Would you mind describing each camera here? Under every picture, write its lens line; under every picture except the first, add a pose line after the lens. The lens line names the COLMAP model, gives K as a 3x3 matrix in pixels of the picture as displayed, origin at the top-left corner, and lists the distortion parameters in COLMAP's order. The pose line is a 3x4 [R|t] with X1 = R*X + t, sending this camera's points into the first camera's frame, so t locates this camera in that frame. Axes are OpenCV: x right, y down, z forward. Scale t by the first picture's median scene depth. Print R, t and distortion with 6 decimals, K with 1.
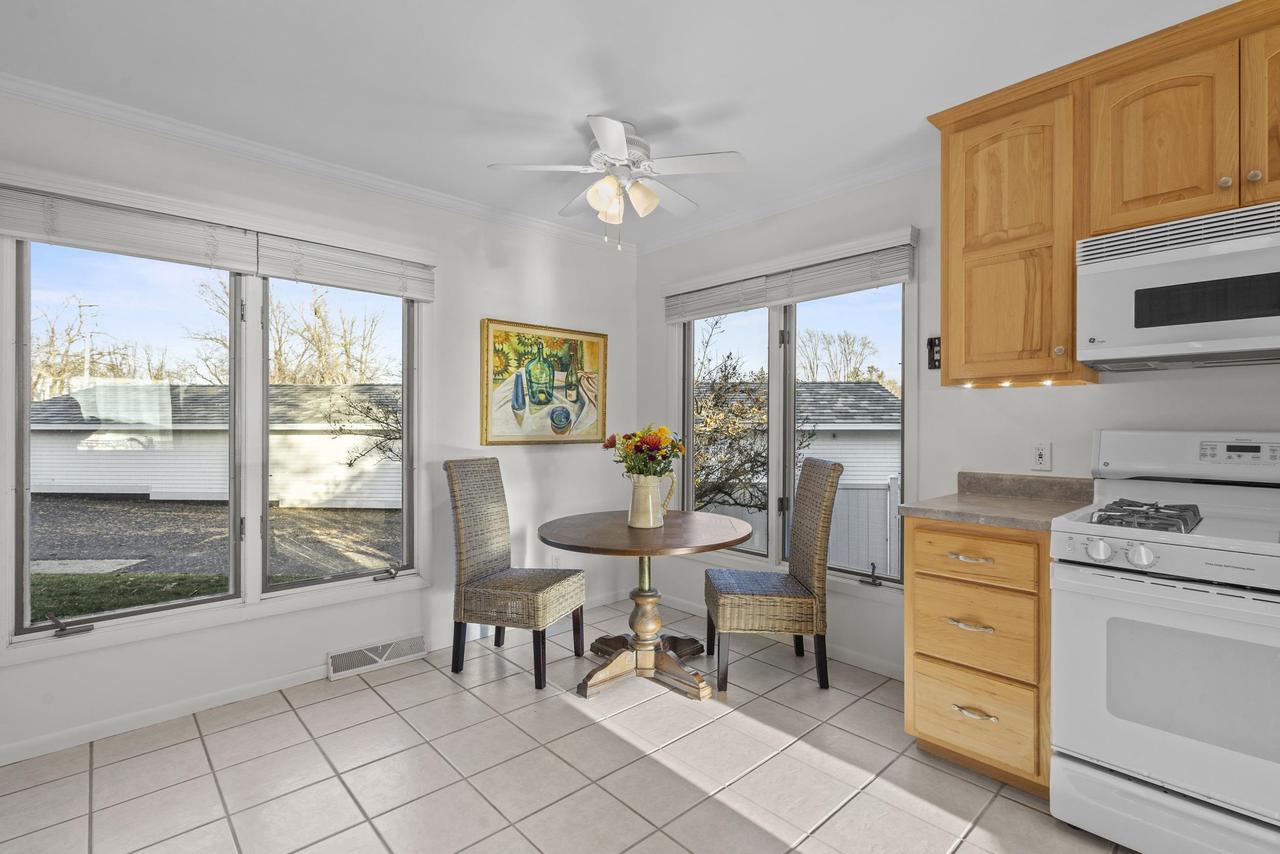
lens RADIAL K [[593.8, 0, 642.8], [0, 593.8, 425.3], [0, 0, 1]] dist [0.005072, -0.000124]
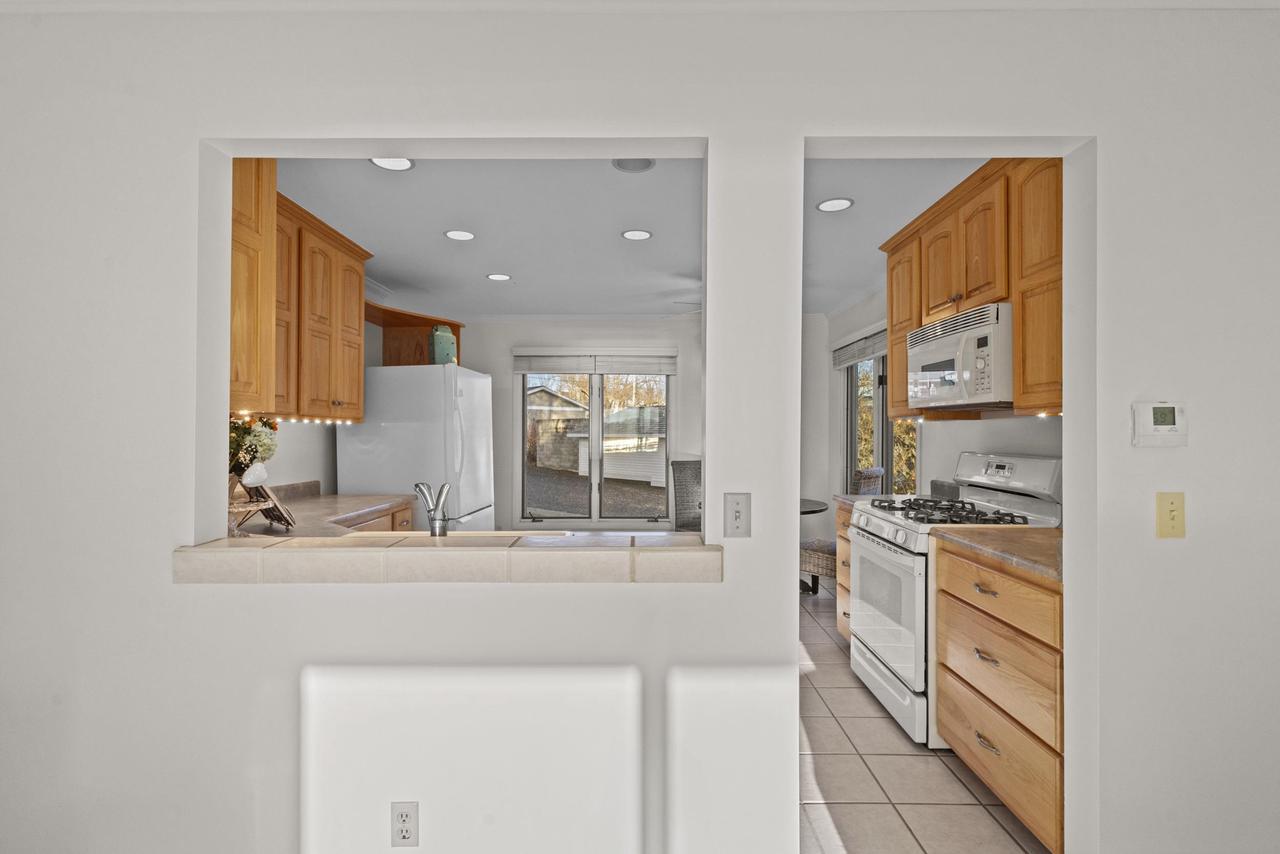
lens RADIAL K [[593.8, 0, 640.5], [0, 593.8, 429.1], [0, 0, 1]] dist [0.005072, -0.000124]
pose [[0.727153, -0.005314, -0.686454, 0.750259], [0.001260, 0.999979, -0.006405, -0.025313], [0.686474, 0.003792, 0.727145, -0.375246]]
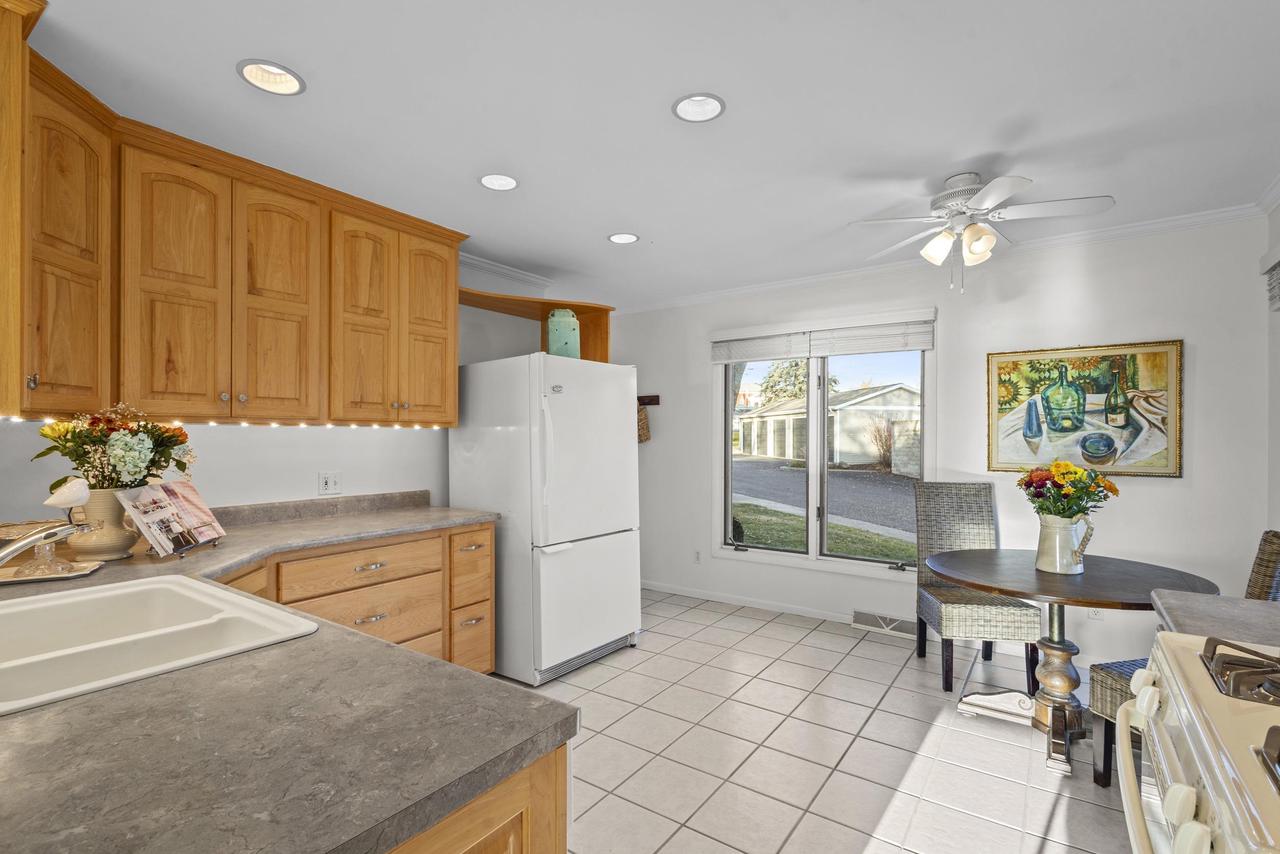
lens RADIAL K [[593.8, 0, 640.1], [0, 593.8, 435.1], [0, 0, 1]] dist [0.005072, -0.000124]
pose [[0.199668, -0.001176, -0.979863, 0.635248], [0.001110, 0.999999, -0.000974, -0.030436], [0.979863, -0.000893, 0.199669, 0.164162]]
